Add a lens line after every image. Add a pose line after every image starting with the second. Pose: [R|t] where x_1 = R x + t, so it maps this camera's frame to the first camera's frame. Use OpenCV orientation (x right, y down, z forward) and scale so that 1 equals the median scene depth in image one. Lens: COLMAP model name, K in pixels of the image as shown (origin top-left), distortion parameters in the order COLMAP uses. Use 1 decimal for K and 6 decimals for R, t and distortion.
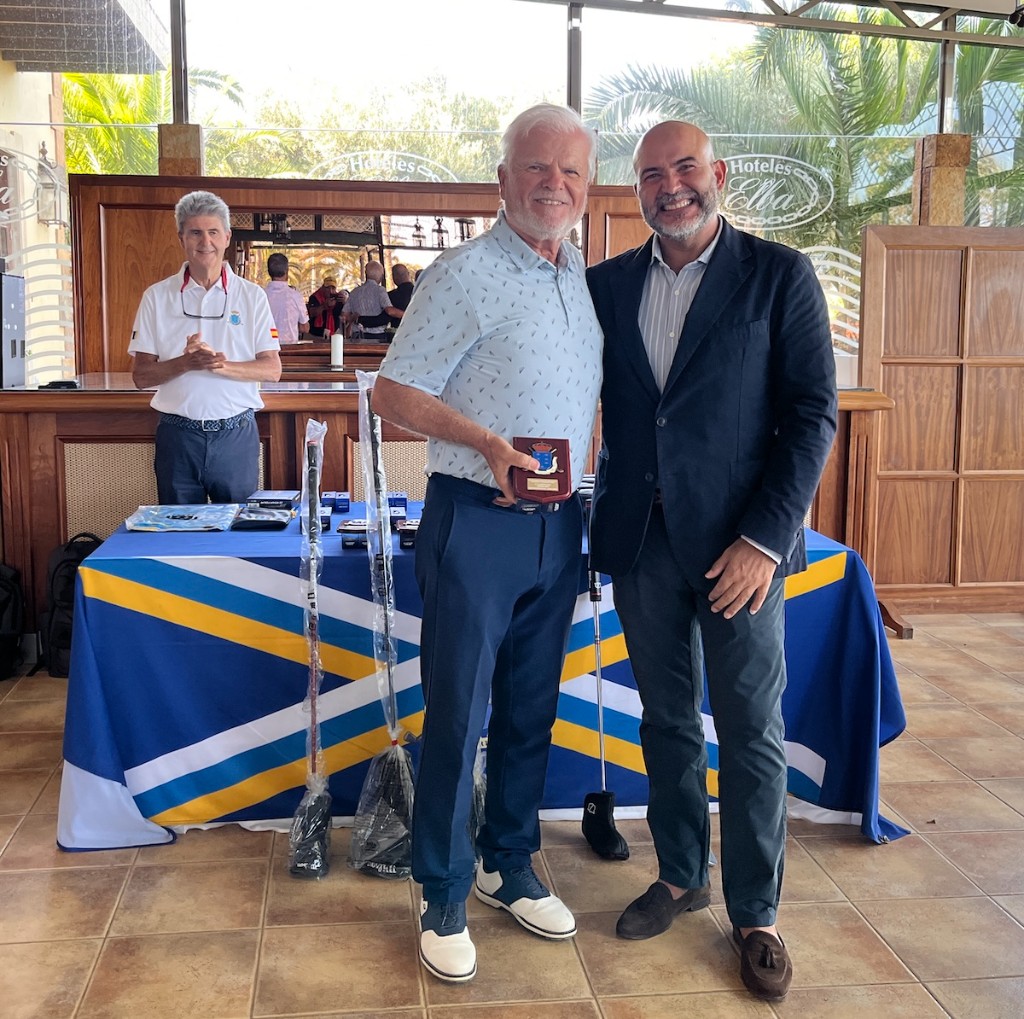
lens RADIAL K [[1133.8, 0, 461.6], [0, 1133.8, 463.6], [0, 0, 1]] dist [0.018819, 0.000000]
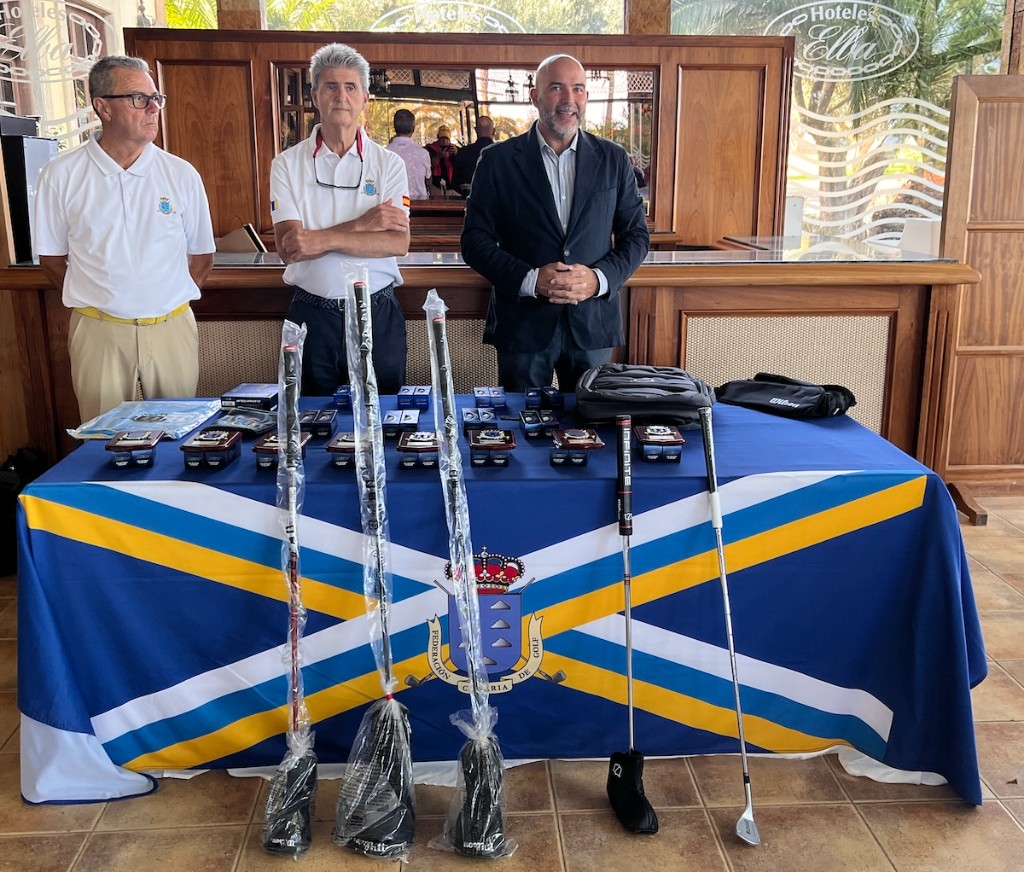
lens RADIAL K [[1025.9, 0, 515.2], [0, 1025.9, 416.1], [0, 0, 1]] dist [0.021347, 0.000000]
pose [[0.999162, 0.004339, -0.040695, 0.042948], [0.000150, 0.993968, 0.109668, -0.033452], [0.040925, -0.109582, 0.993135, 0.155852]]
